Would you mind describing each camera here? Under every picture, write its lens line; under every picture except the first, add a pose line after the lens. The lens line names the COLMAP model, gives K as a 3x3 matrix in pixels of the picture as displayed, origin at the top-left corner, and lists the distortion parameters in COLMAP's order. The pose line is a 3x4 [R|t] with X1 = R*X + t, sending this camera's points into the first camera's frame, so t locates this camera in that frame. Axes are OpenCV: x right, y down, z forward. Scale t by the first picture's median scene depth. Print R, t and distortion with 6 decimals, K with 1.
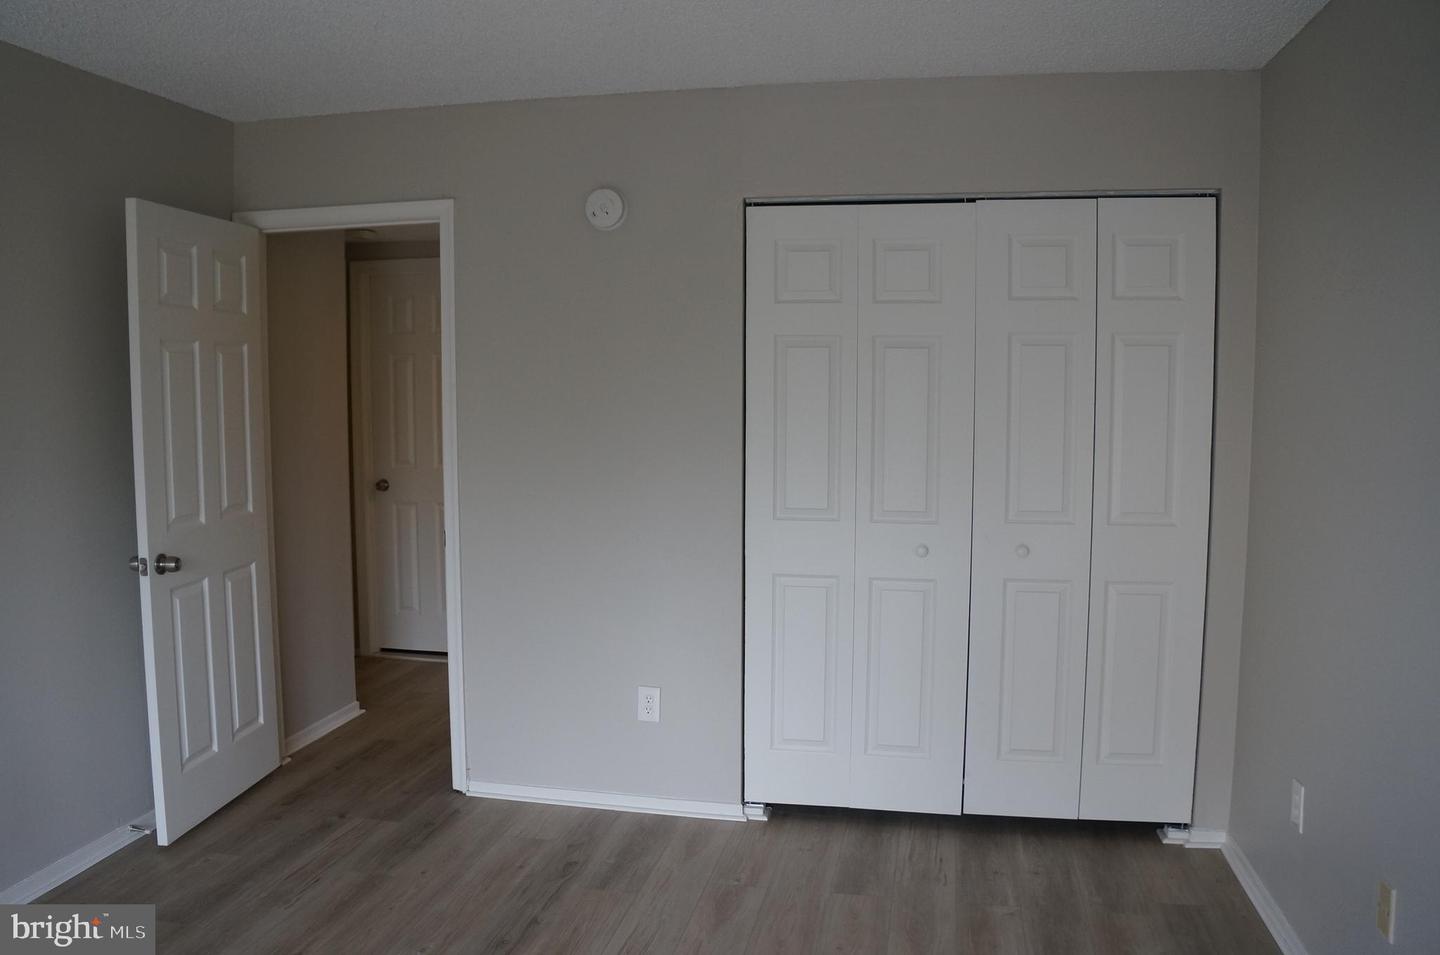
lens RADIAL K [[1130.5, 0, 718.0], [0, 1130.5, 472.2], [0, 0, 1]] dist [-0.176683, 0.122297]
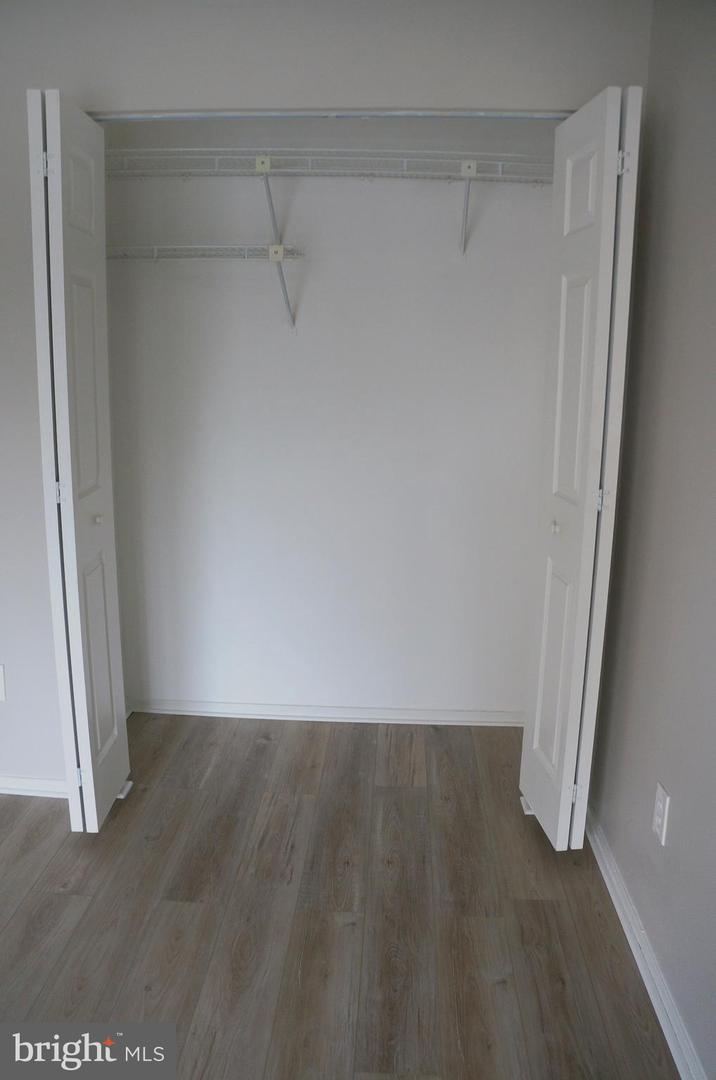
lens RADIAL K [[847.9, 0, 356.3], [0, 847.9, 545.0], [0, 0, 1]] dist [-0.176683, 0.122297]
pose [[0.989256, -0.016959, 0.145209, 0.172558], [-0.003442, 0.990272, 0.139101, -0.006480], [-0.146156, -0.138106, 0.979574, 0.358503]]
